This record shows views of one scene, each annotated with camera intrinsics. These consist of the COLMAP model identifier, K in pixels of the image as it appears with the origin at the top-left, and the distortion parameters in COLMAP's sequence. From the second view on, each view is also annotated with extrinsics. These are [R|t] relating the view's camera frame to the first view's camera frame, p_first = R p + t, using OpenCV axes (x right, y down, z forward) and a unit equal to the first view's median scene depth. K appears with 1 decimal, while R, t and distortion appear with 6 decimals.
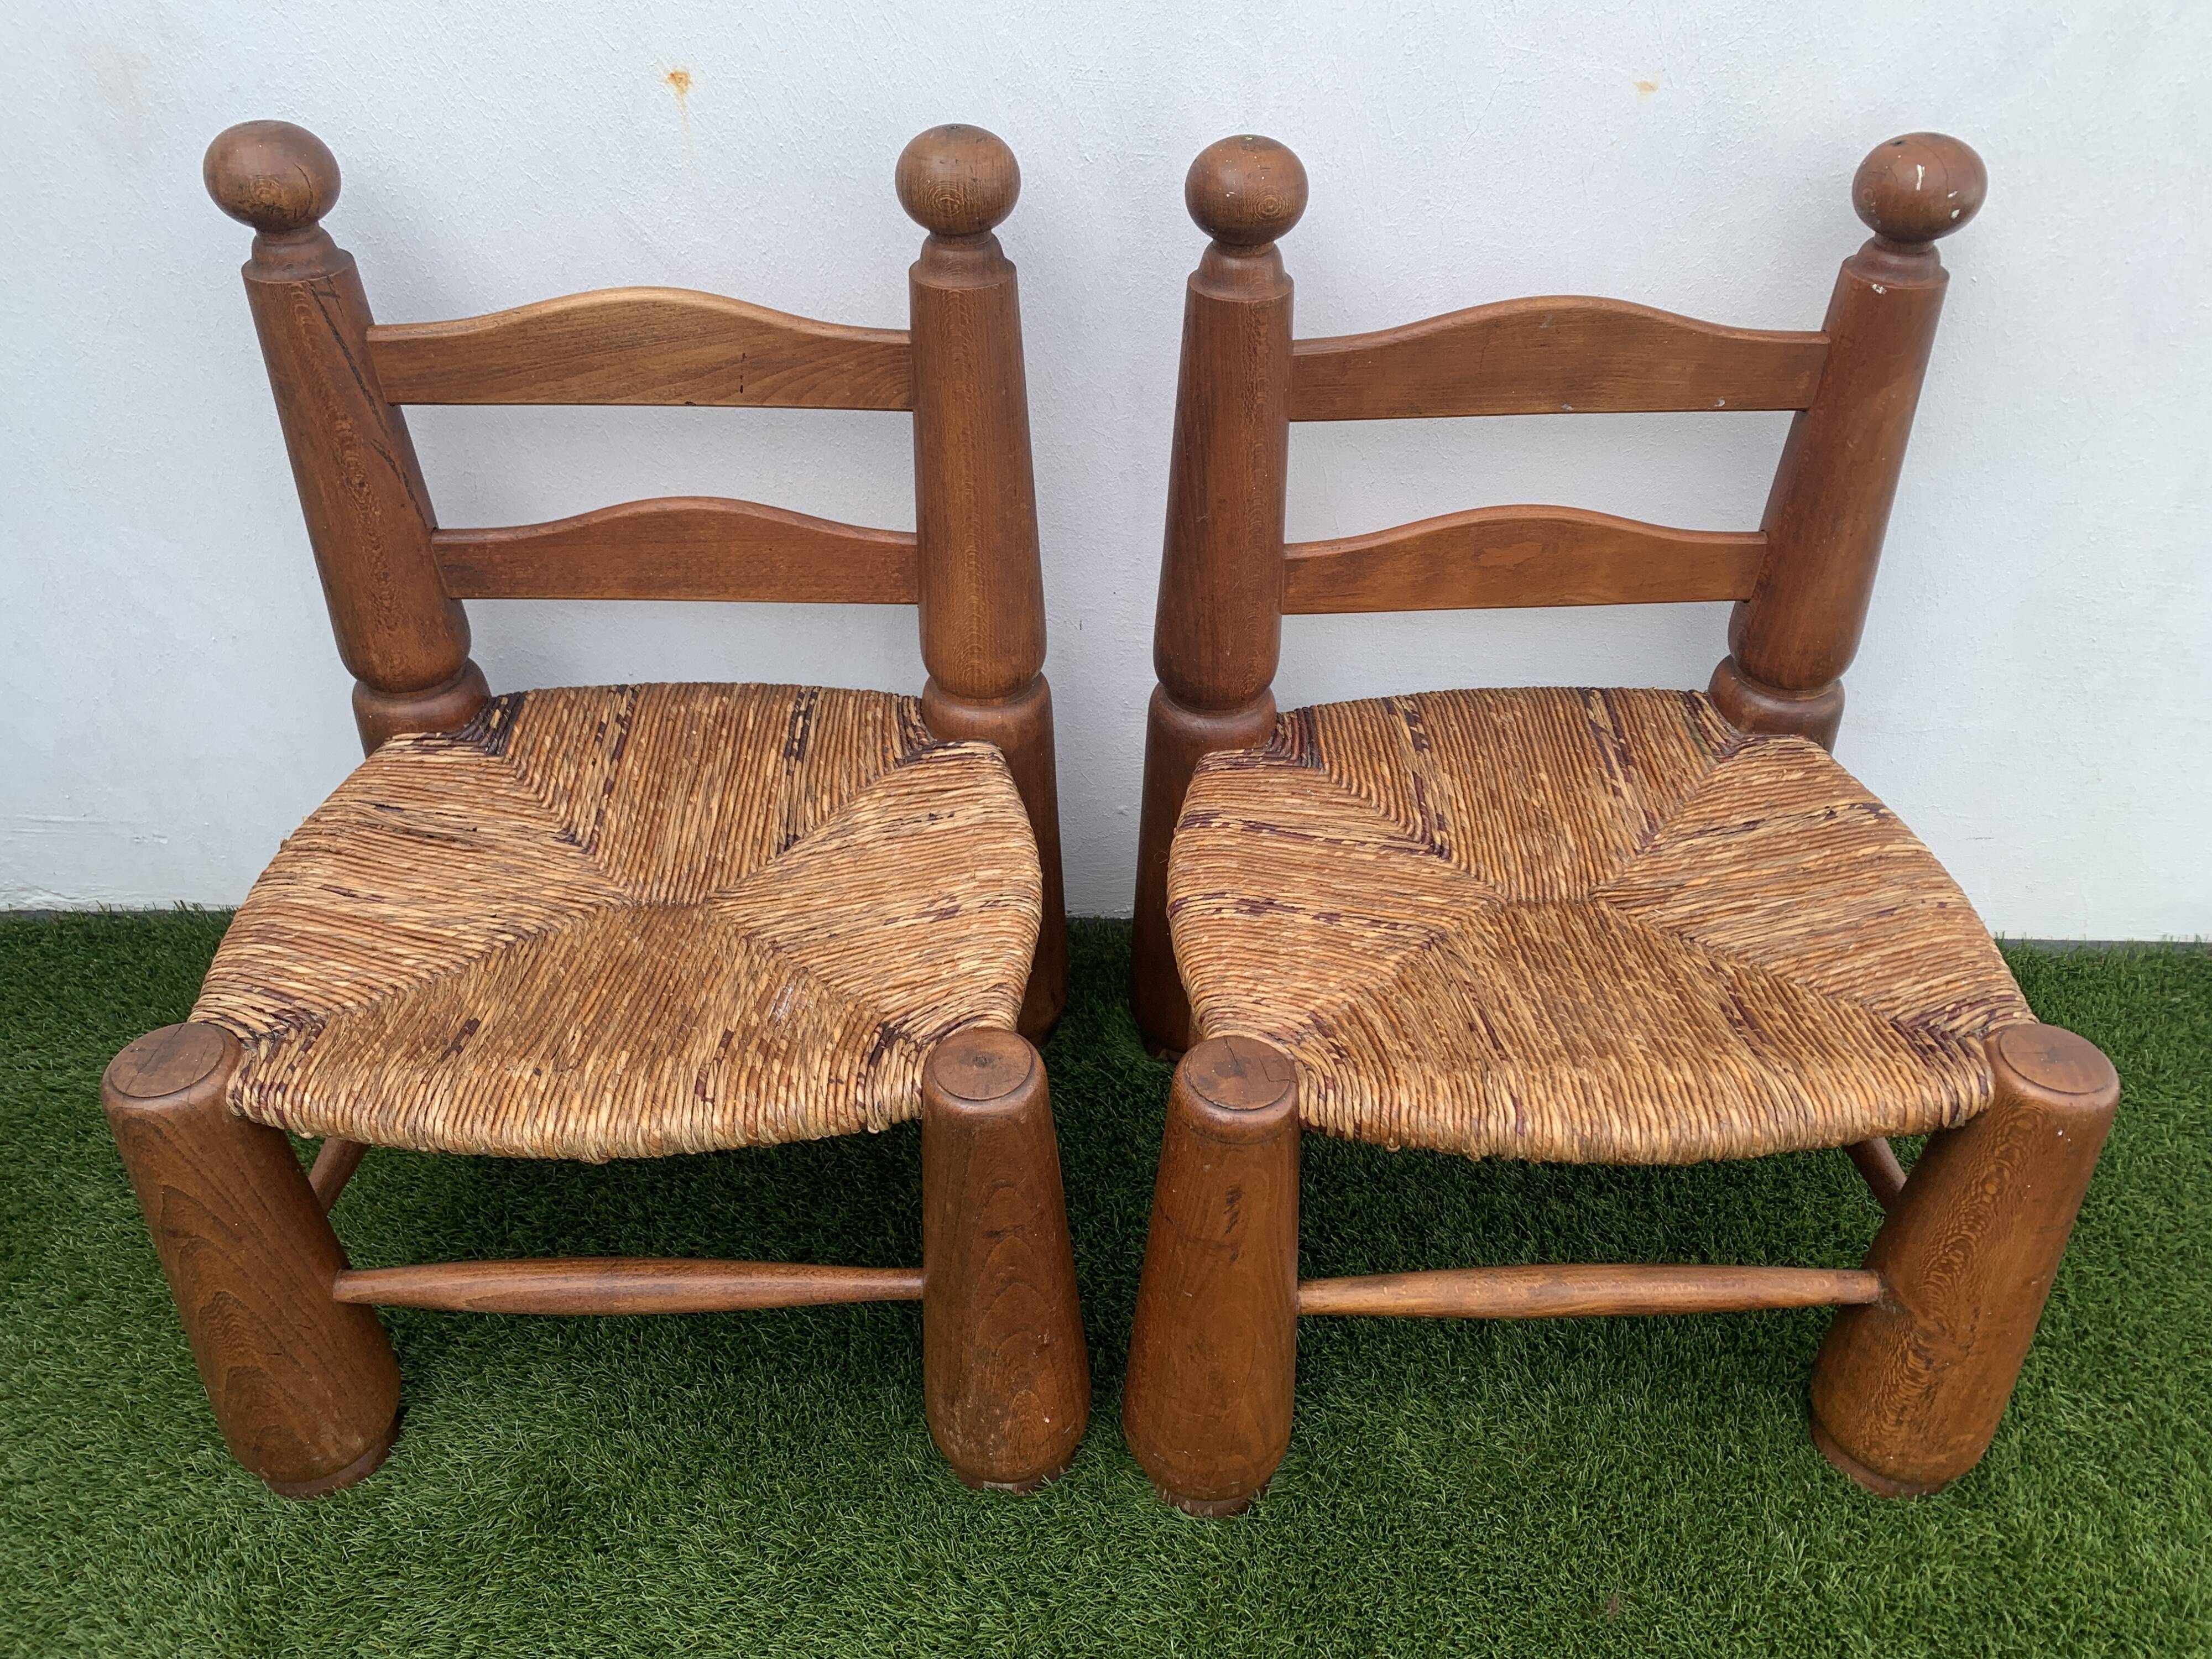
lens RADIAL K [[1707.3, 0, 1112.2], [0, 1707.3, 820.1], [0, 0, 1]] dist [0.021837, -0.022722]
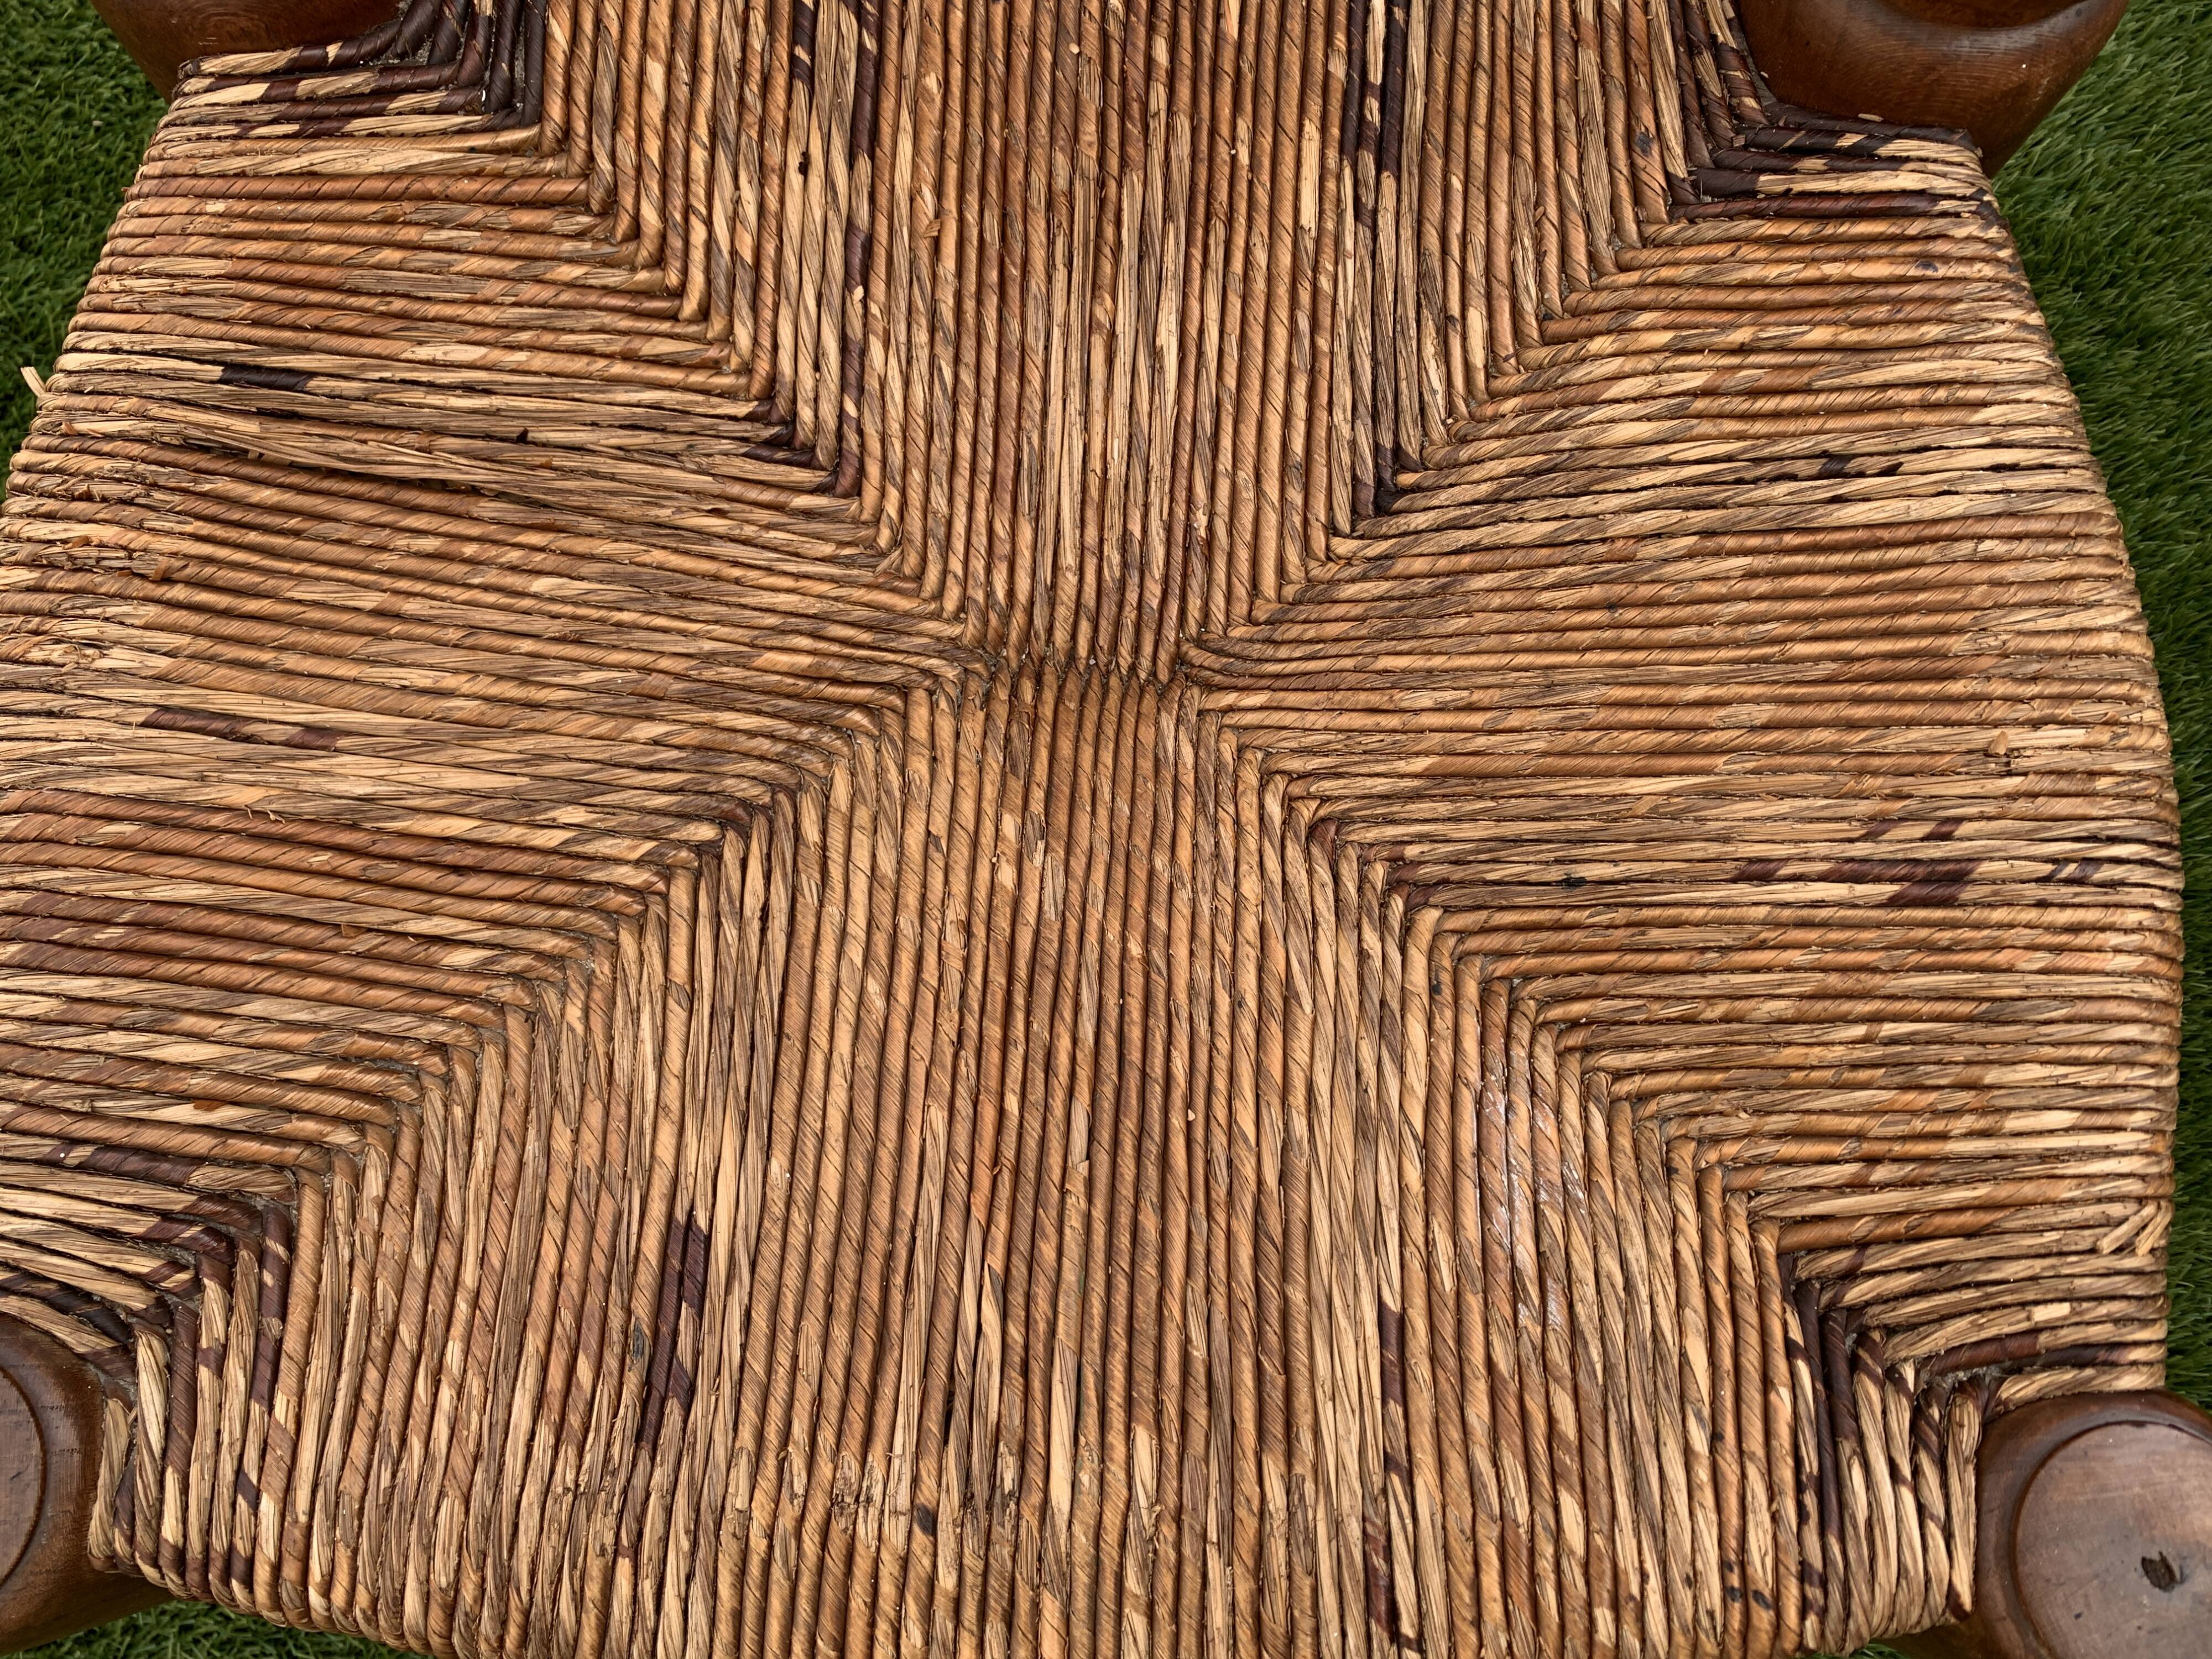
lens RADIAL K [[1707.3, 0, 1104.7], [0, 1707.3, 799.8], [0, 0, 1]] dist [0.021837, -0.022722]
pose [[0.999533, 0.029146, 0.009158, -0.251727], [-0.027862, 0.746689, 0.664590, -0.177117], [0.012532, -0.664535, 0.747152, 0.683569]]
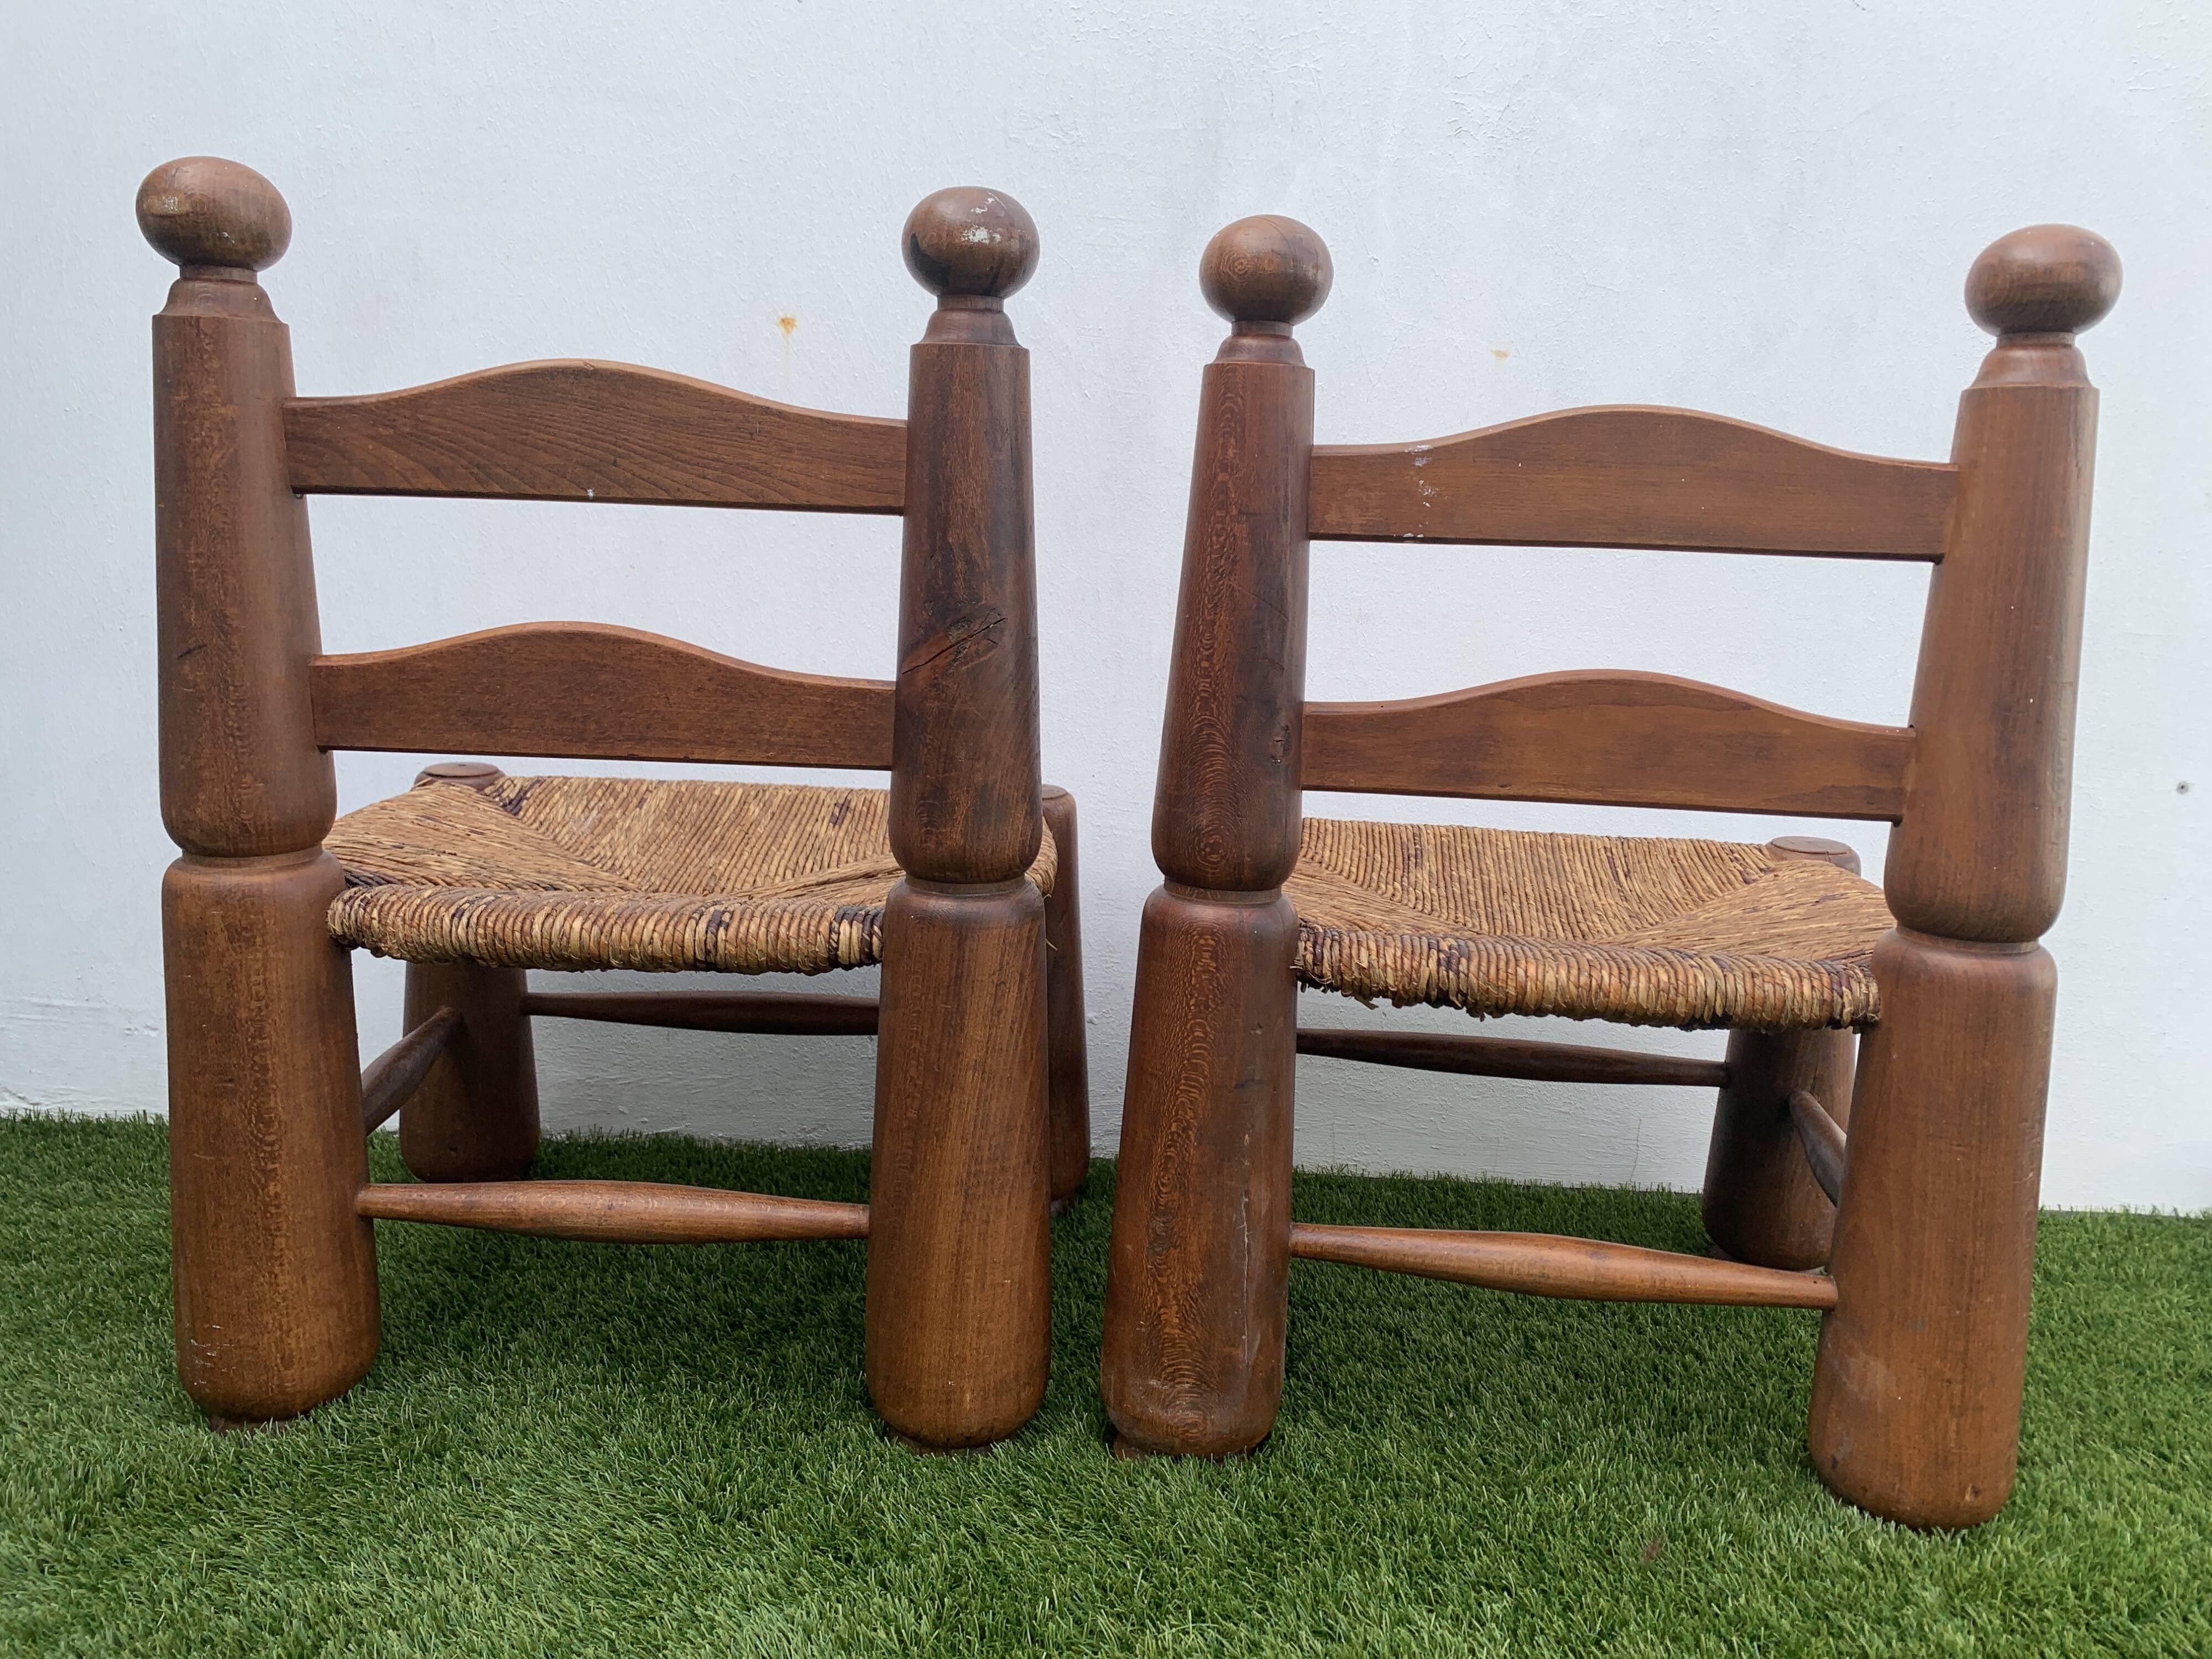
lens RADIAL K [[1707.3, 0, 1112.6], [0, 1707.3, 816.1], [0, 0, 1]] dist [0.021837, -0.022722]
pose [[0.999162, 0.038712, 0.013262, 0.000533], [-0.025157, 0.836730, -0.547038, 0.575075], [-0.032274, 0.546246, 0.837003, 0.068458]]
